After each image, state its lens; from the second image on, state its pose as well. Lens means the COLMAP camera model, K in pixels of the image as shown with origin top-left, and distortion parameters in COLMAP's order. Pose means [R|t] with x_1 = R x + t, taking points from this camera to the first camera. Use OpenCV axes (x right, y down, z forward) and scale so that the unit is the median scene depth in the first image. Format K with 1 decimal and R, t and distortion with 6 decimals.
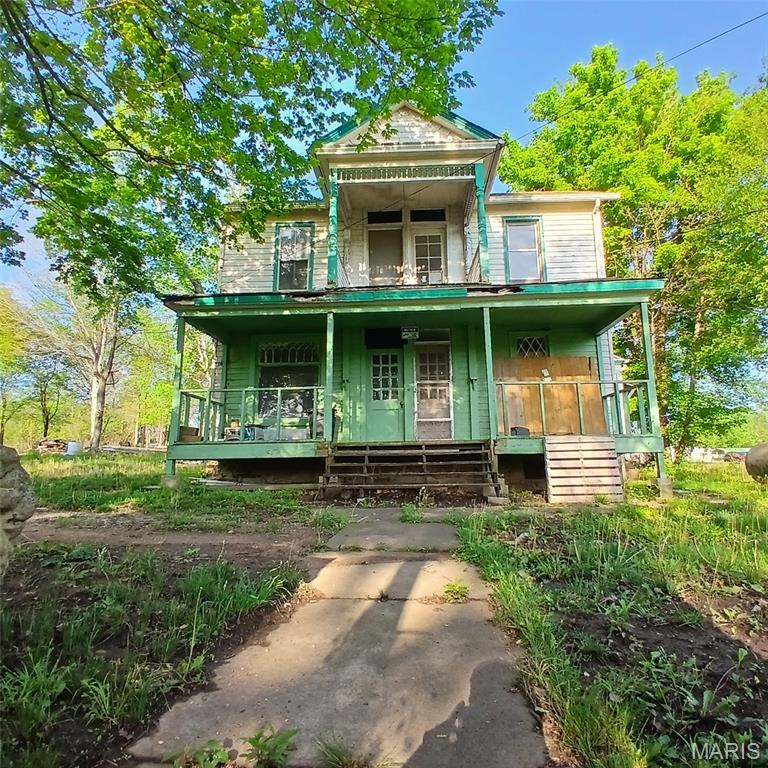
lens RADIAL K [[507.9, 0, 384.0], [0, 507.9, 384.0], [0, 0, 1]] dist [-0.006375, -0.002417]
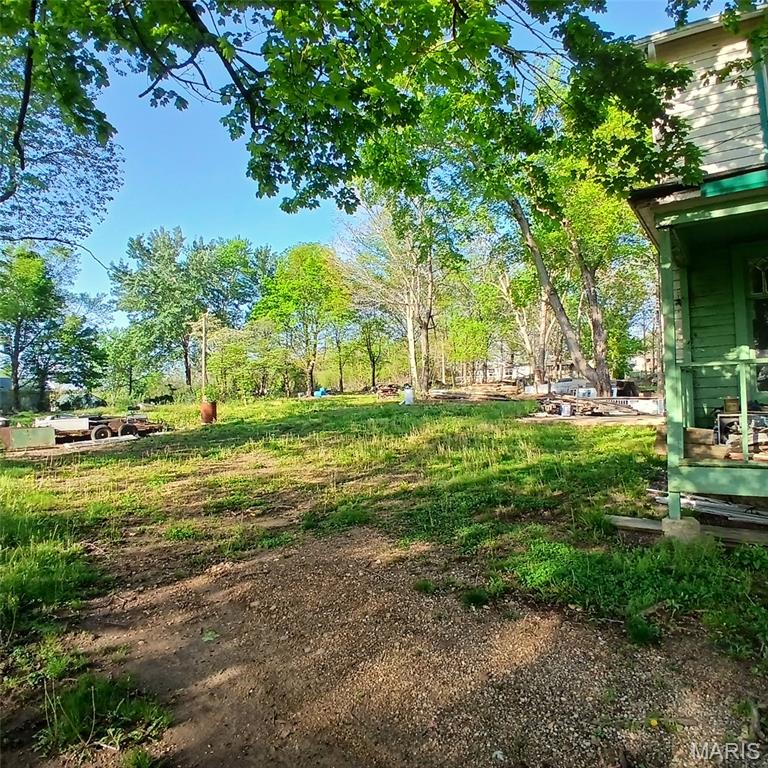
lens RADIAL K [[507.9, 0, 384.0], [0, 507.9, 384.0], [0, 0, 1]] dist [-0.006375, -0.002417]
pose [[0.851797, -0.031253, -0.522939, -0.314902], [0.108445, 0.987116, 0.117648, -0.054073], [0.512525, -0.156922, 0.844212, 0.303038]]
